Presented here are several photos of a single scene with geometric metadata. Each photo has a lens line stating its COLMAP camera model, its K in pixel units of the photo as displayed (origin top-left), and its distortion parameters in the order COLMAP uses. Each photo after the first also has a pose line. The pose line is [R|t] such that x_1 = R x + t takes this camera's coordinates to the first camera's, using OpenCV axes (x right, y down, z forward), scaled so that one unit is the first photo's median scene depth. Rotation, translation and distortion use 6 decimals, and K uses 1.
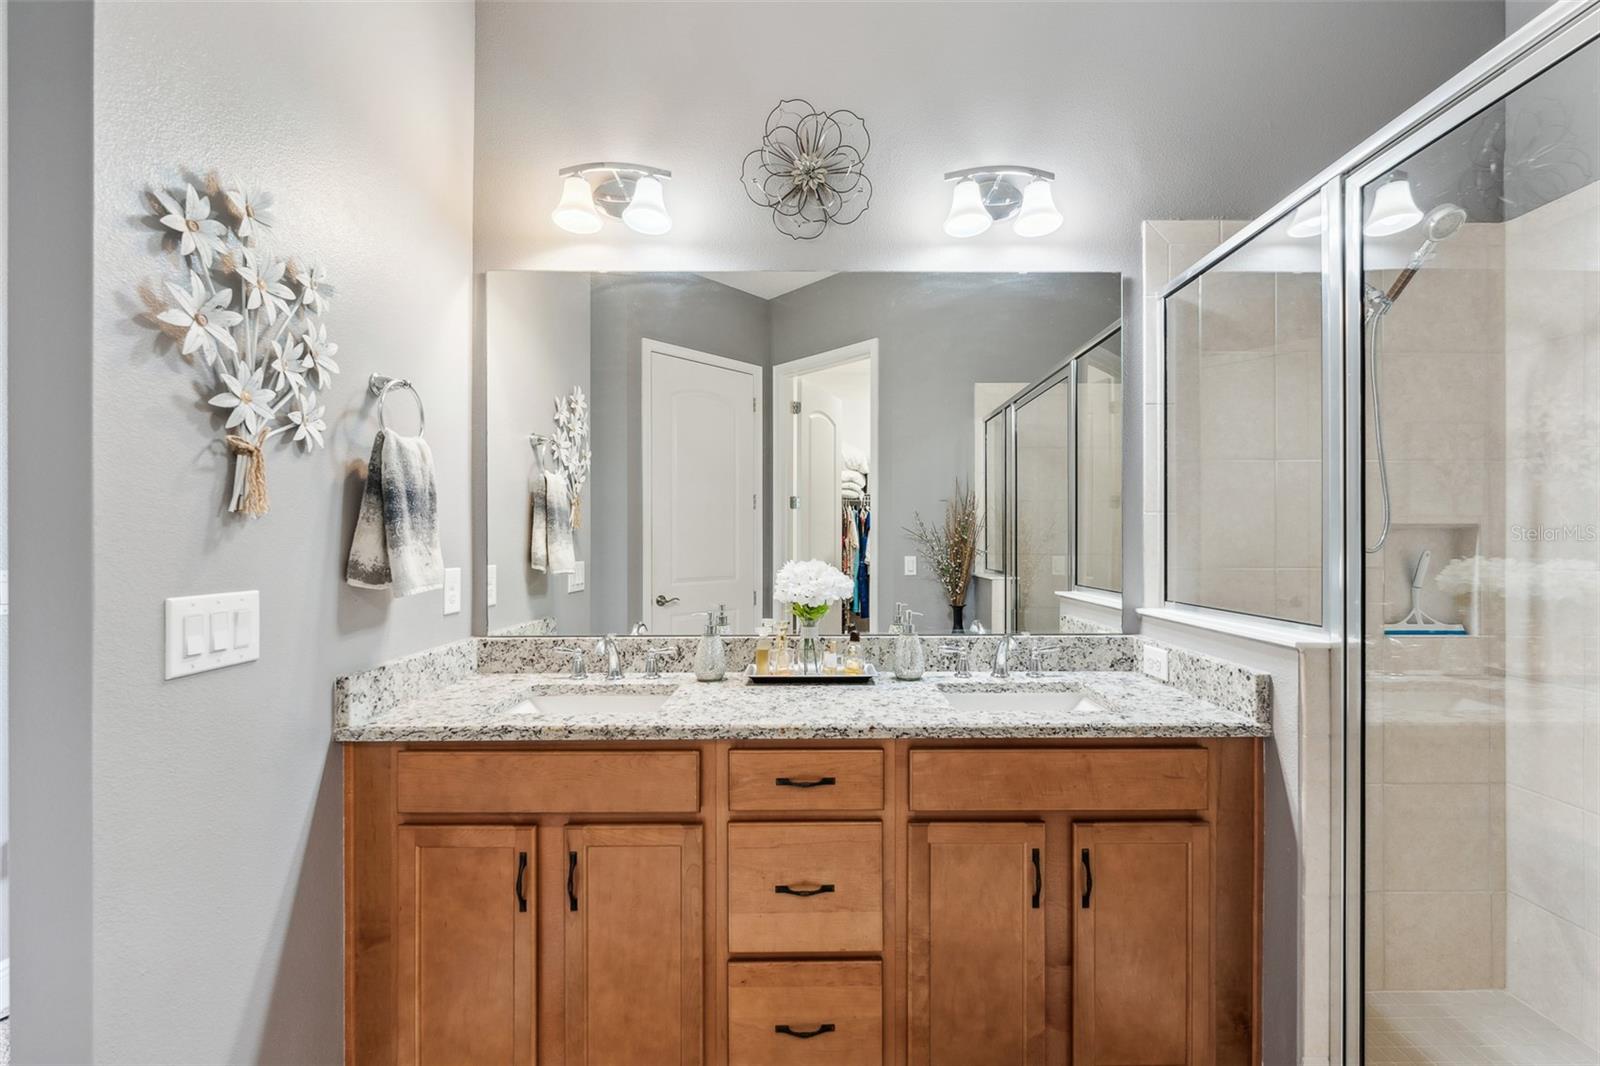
lens RADIAL K [[661.9, 0, 809.3], [0, 661.9, 539.4], [0, 0, 1]] dist [0.002528, -0.000781]
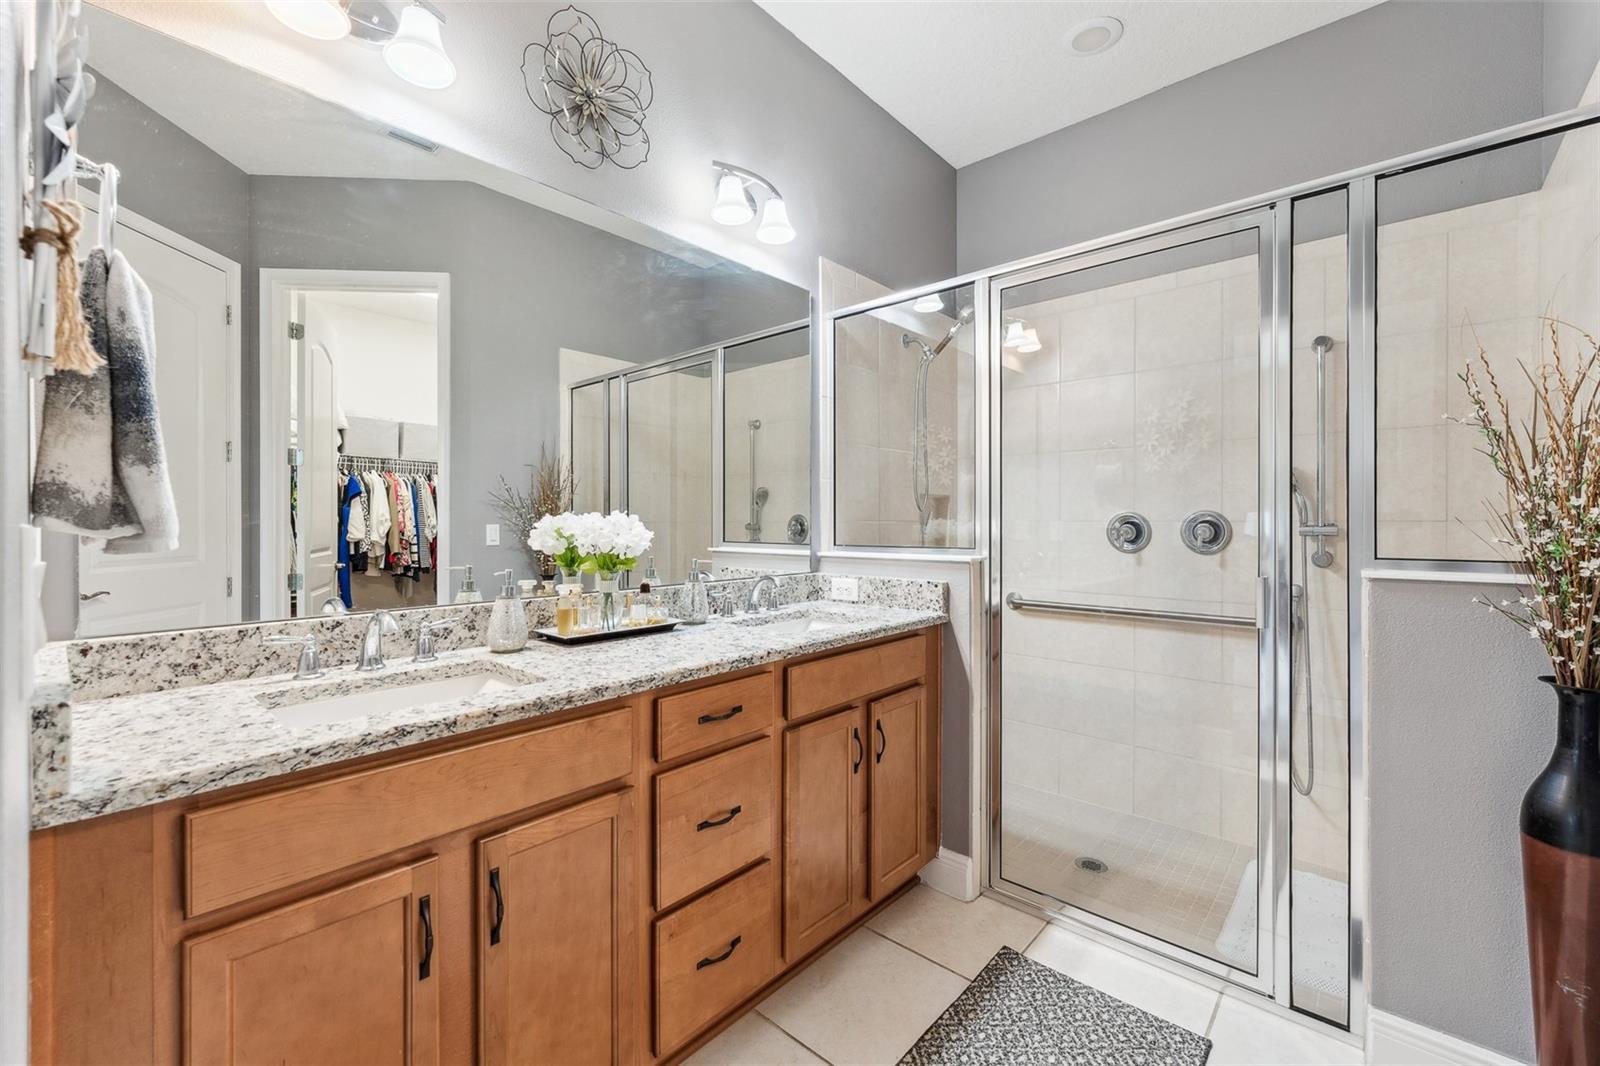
lens RADIAL K [[661.9, 0, 810.8], [0, 661.9, 523.2], [0, 0, 1]] dist [0.002528, -0.000781]
pose [[0.663466, -0.000276, 0.748207, -0.681427], [-0.001483, 0.999997, 0.001684, 0.062302], [-0.748205, -0.002227, 0.663464, 0.202284]]
